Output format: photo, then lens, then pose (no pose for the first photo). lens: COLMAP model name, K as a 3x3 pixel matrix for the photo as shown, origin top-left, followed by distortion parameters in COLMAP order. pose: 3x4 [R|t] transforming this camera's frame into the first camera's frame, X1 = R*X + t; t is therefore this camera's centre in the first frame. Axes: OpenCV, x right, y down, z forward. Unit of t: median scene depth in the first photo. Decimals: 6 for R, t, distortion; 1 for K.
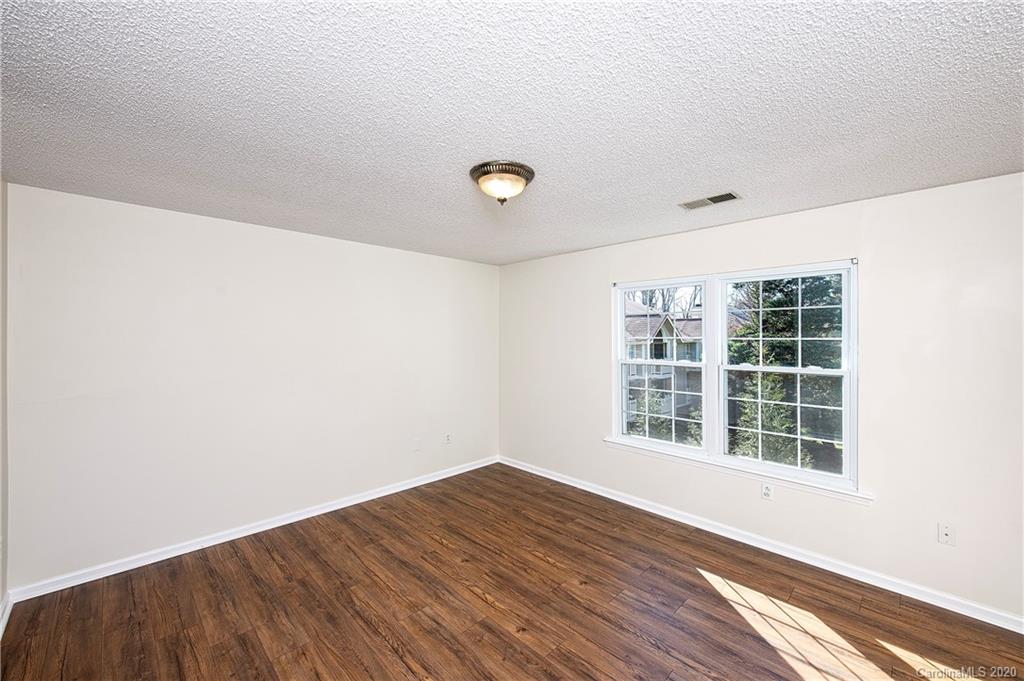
lens RADIAL K [[414.5, 0, 511.3], [0, 414.5, 337.0], [0, 0, 1]] dist [0.006768, -0.000243]
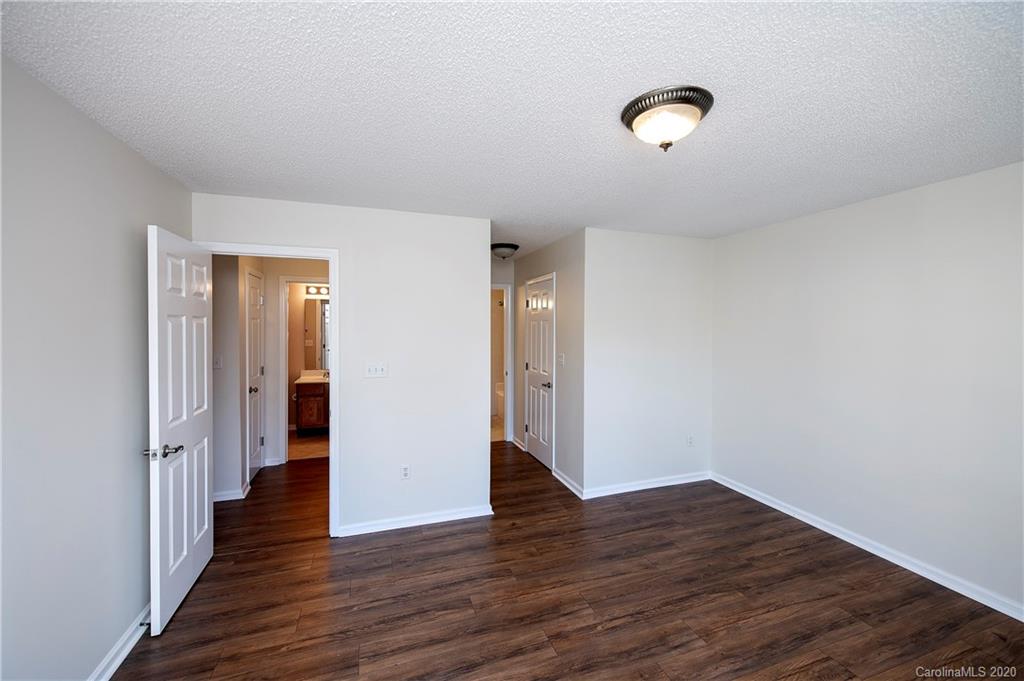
lens RADIAL K [[414.5, 0, 513.3], [0, 414.5, 333.8], [0, 0, 1]] dist [0.006768, -0.000243]
pose [[-0.431266, 0.015403, -0.902093, 0.642421], [-0.006093, 0.999782, 0.019984, 0.001578], [0.902204, 0.014114, -0.431078, 0.889345]]
